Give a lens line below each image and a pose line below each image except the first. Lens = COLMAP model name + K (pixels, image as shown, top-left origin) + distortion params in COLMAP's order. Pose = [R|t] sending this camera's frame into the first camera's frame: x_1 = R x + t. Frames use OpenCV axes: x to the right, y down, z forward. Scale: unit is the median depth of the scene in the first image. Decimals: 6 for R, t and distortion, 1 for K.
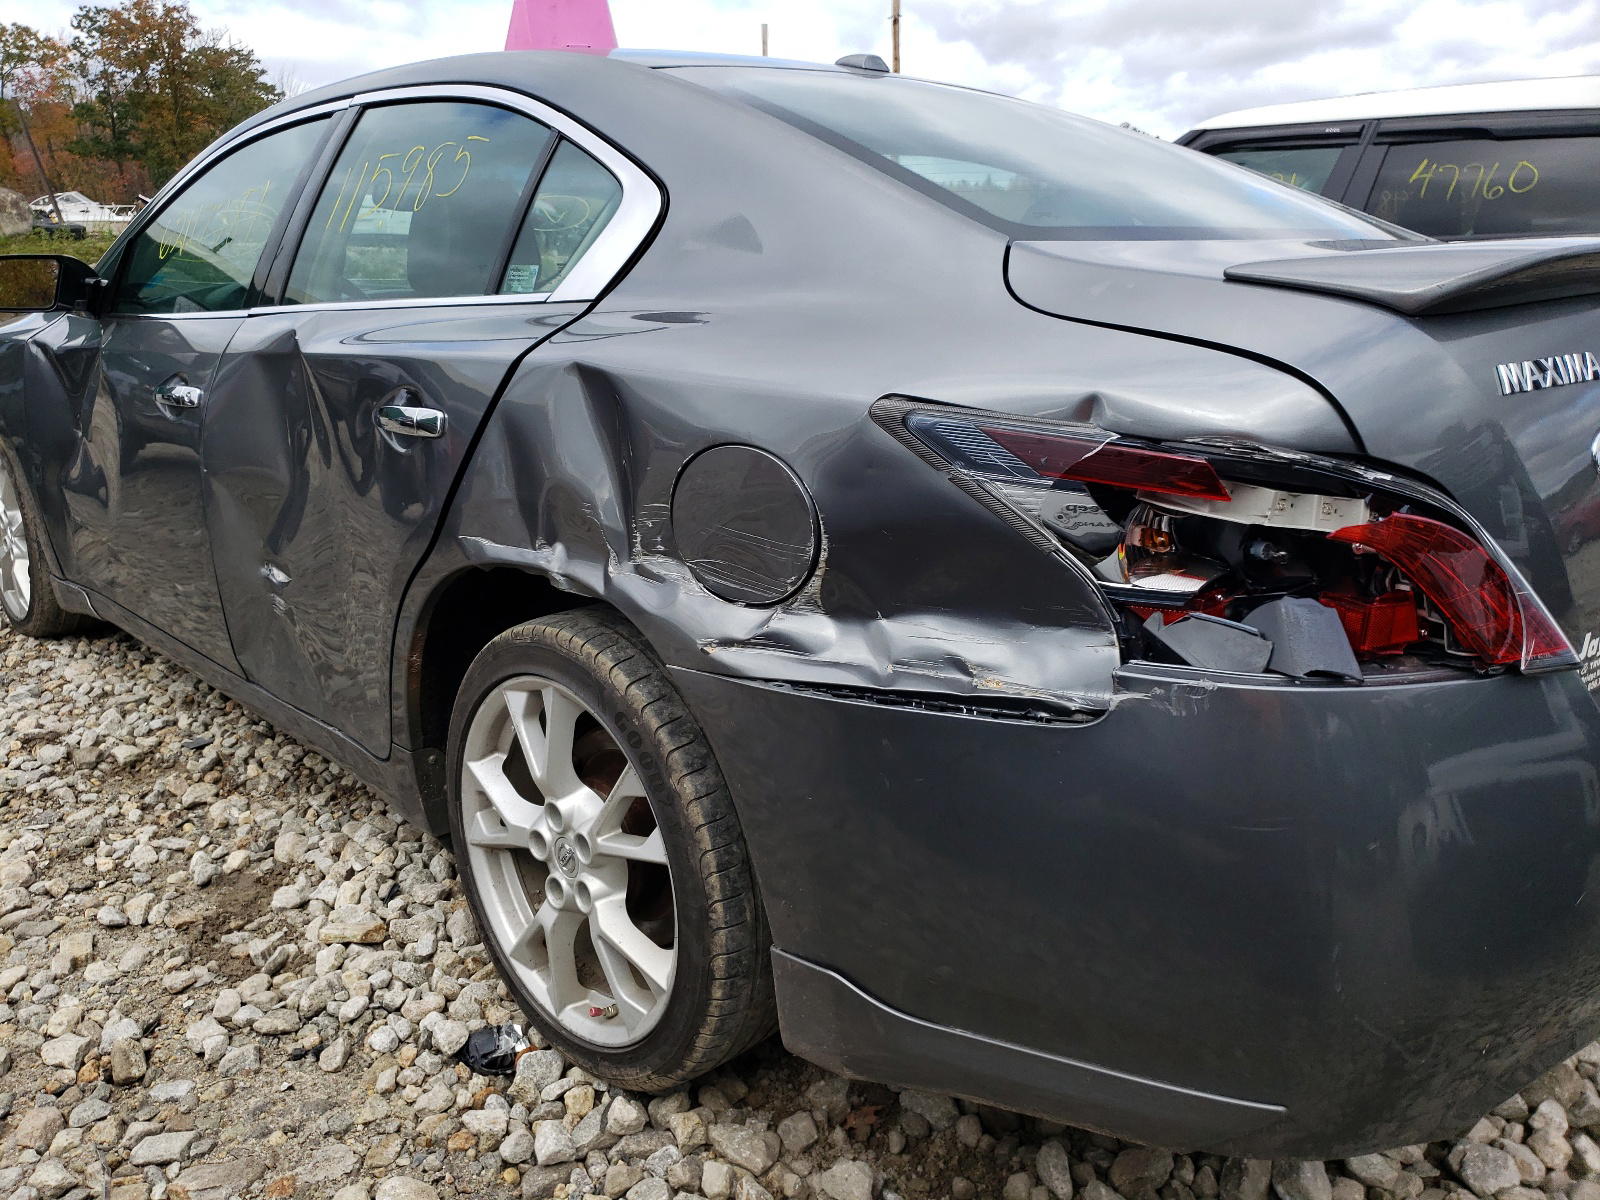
lens RADIAL K [[1213.8, 0, 787.1], [0, 1213.8, 611.0], [0, 0, 1]] dist [0.028162, -0.020090]
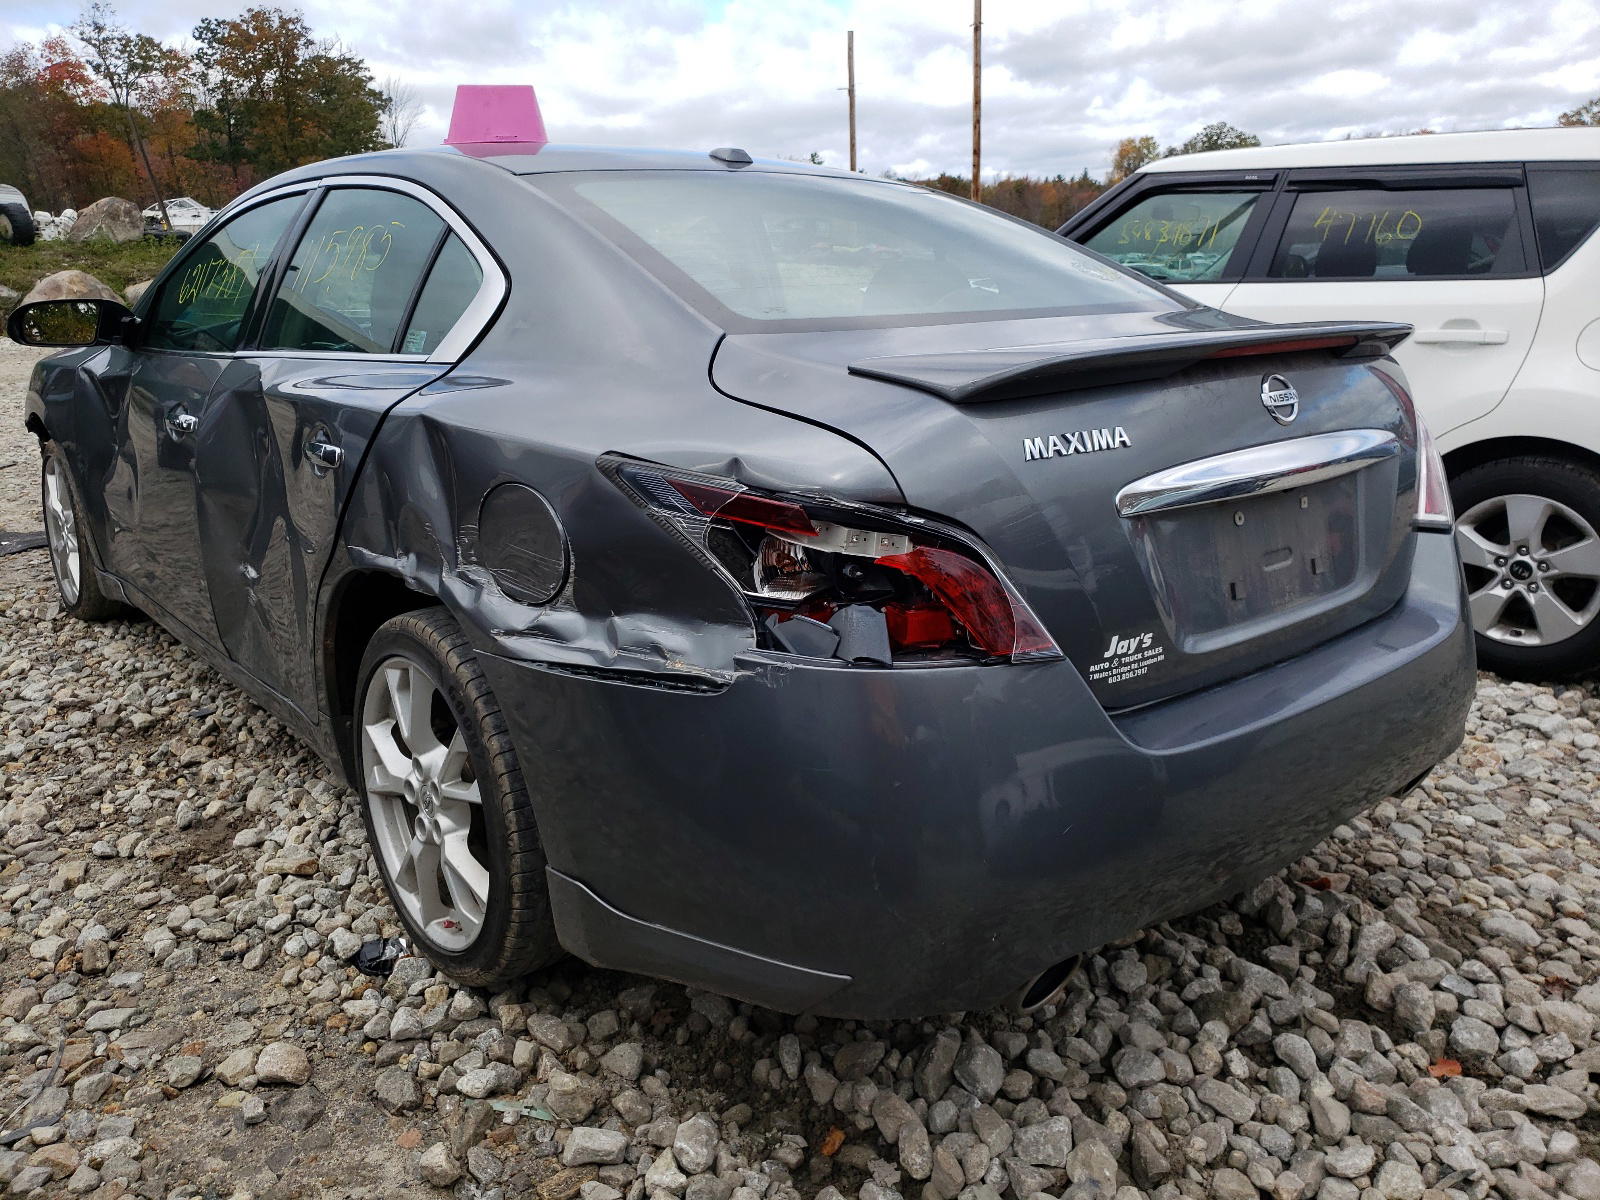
lens RADIAL K [[1213.8, 0, 812.1], [0, 1213.8, 583.4], [0, 0, 1]] dist [0.028162, -0.020090]
pose [[0.998458, 0.015915, -0.053185, 0.278535], [-0.016962, 0.999670, -0.019281, -0.005695], [0.052861, 0.020154, 0.998399, -0.245142]]
